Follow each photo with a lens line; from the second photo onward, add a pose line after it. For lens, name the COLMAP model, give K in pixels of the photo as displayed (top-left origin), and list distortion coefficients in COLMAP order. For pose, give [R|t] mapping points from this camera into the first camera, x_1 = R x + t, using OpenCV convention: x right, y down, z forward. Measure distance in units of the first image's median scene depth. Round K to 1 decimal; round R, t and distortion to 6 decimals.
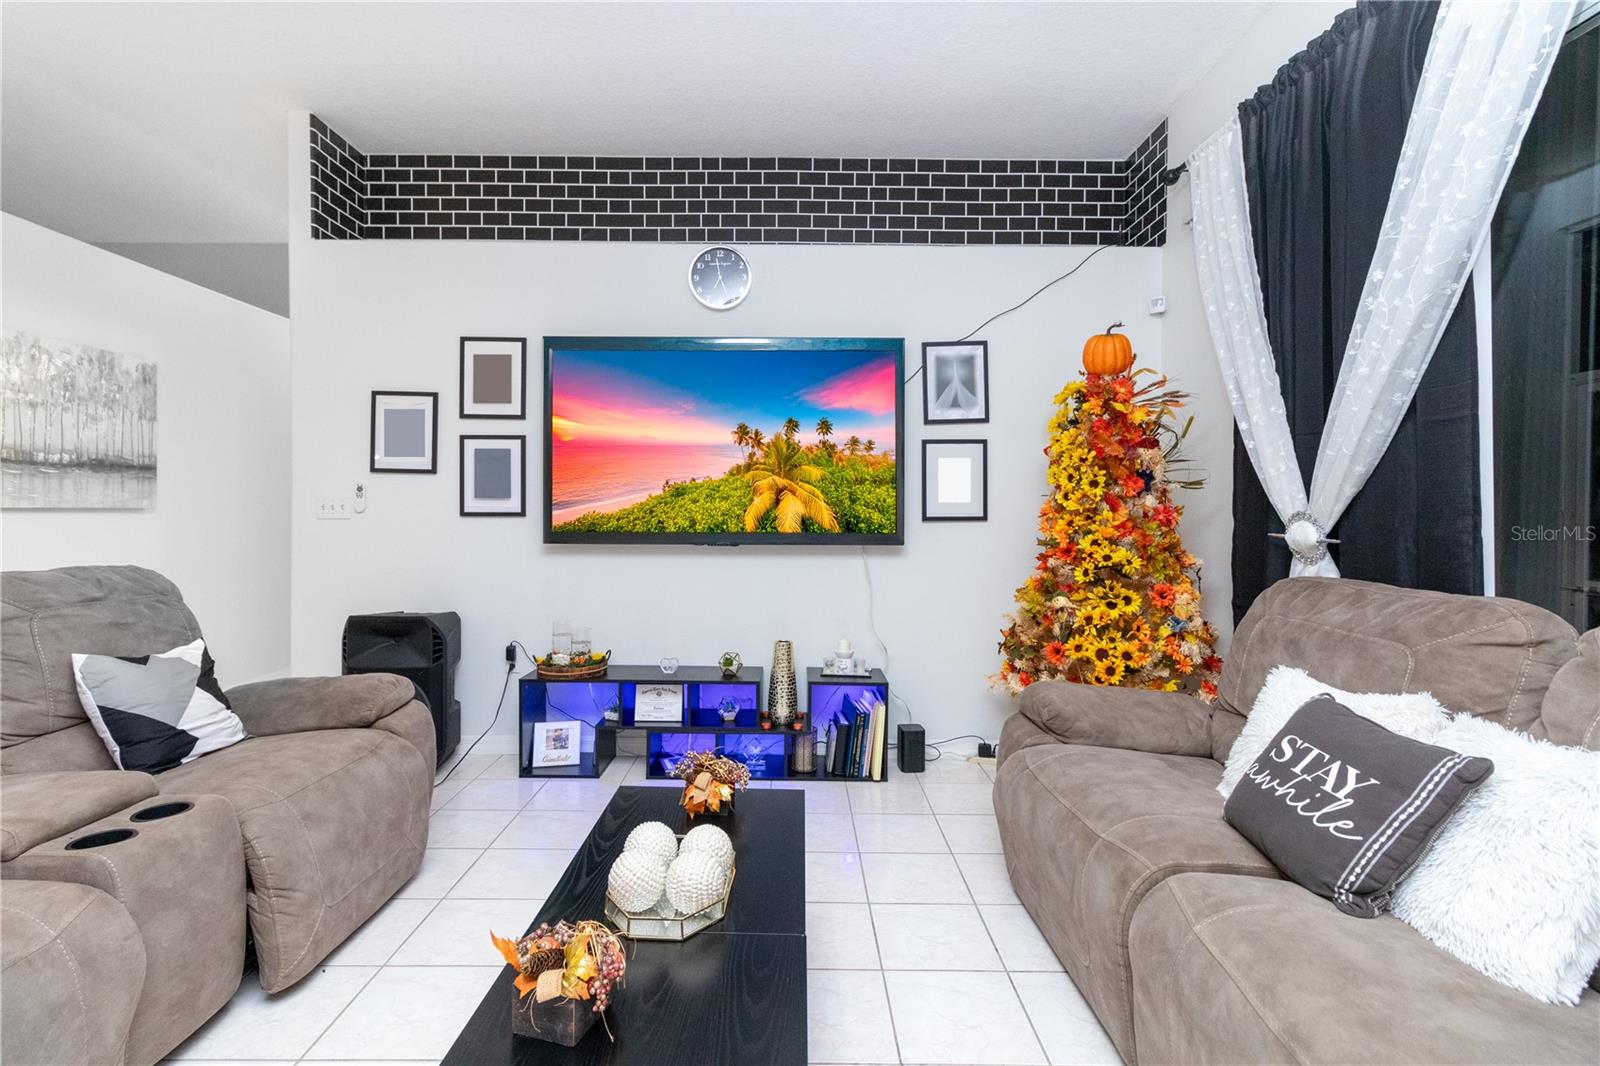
lens RADIAL K [[747.1, 0, 794.3], [0, 747.1, 521.2], [0, 0, 1]] dist [0.007899, -0.003299]
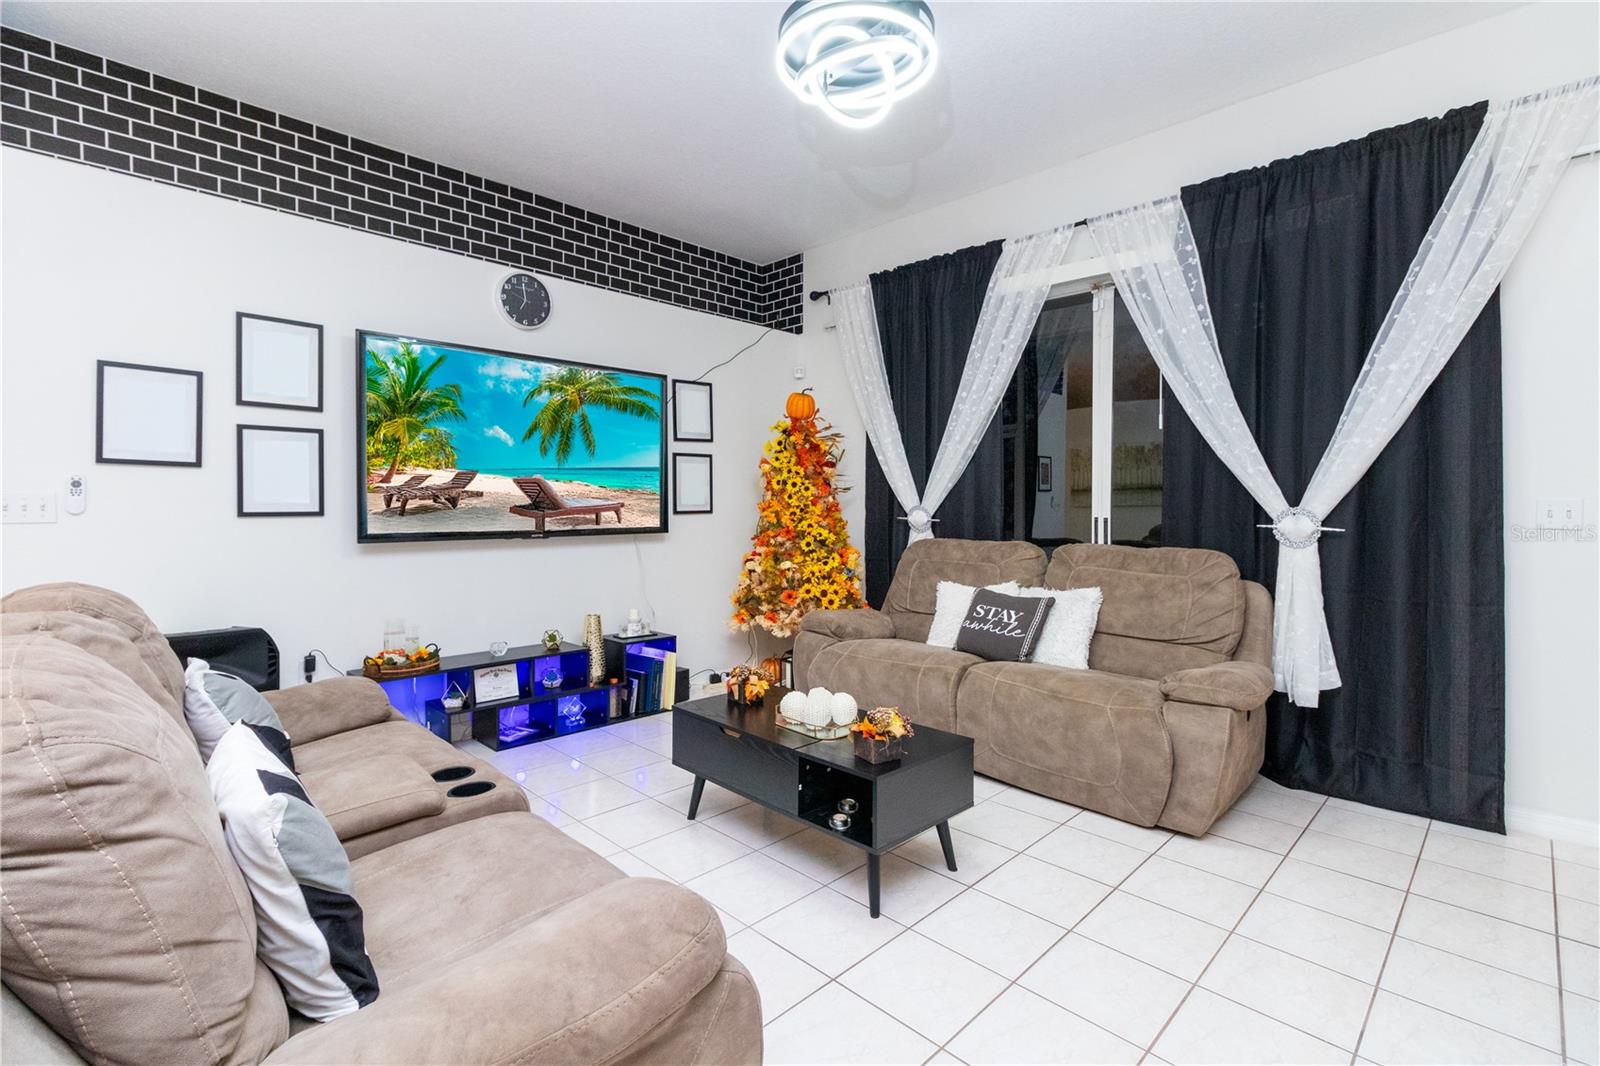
lens RADIAL K [[747.1, 0, 815.9], [0, 747.1, 521.6], [0, 0, 1]] dist [0.007899, -0.003299]
pose [[0.690387, -0.022380, 0.723094, -0.705685], [0.016032, 0.999749, 0.015635, -0.004470], [-0.723263, 0.000798, 0.690572, -0.106661]]
